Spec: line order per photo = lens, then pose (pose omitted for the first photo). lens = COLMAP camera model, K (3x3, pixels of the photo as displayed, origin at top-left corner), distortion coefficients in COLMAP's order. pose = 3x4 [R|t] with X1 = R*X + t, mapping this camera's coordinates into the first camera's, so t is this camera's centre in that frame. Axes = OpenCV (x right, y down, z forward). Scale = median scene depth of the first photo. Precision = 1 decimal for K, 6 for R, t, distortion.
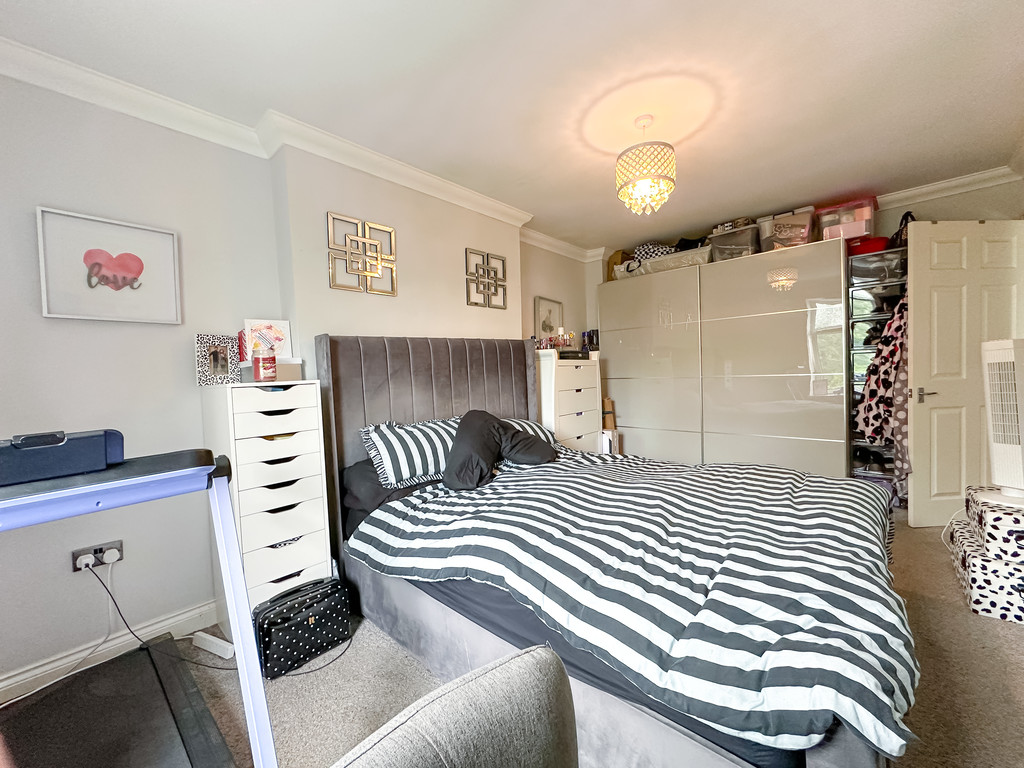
lens RADIAL K [[407.7, 0, 512.0], [0, 407.7, 384.0], [0, 0, 1]] dist [0.000533, 0.000395]
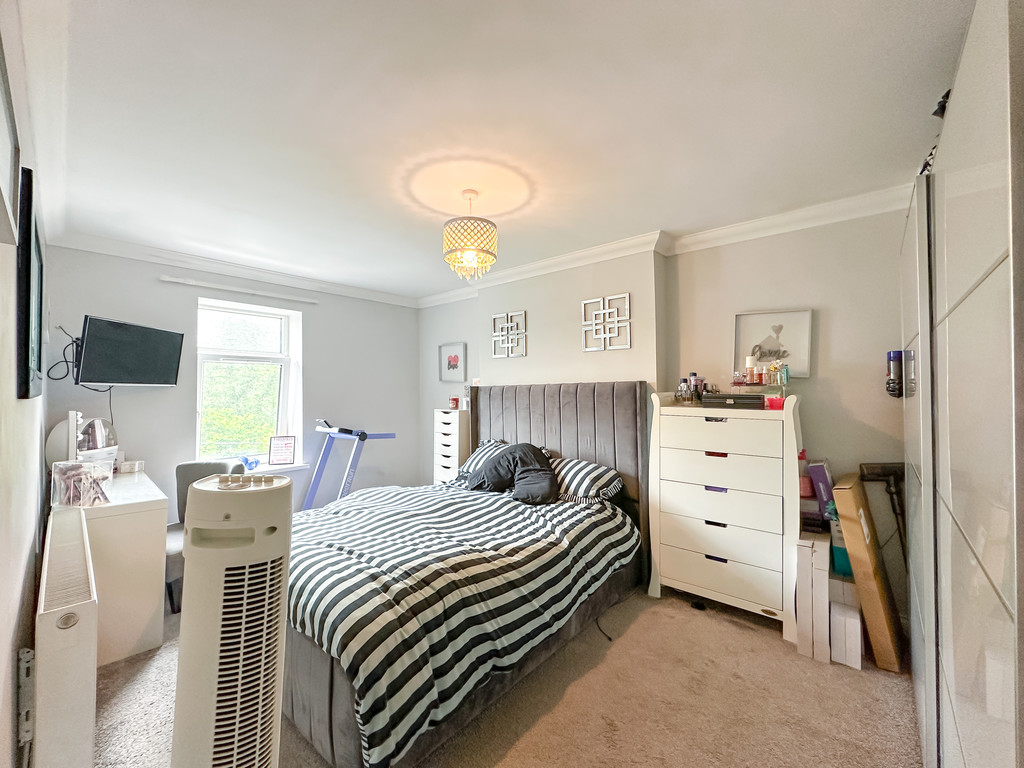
lens RADIAL K [[407.7, 0, 512.0], [0, 407.7, 384.0], [0, 0, 1]] dist [0.000533, 0.000395]
pose [[0.036689, 0.023875, -0.999041, 1.567152], [-0.032164, 0.999225, 0.022698, -0.198314], [0.998809, 0.031300, 0.037429, 1.211692]]
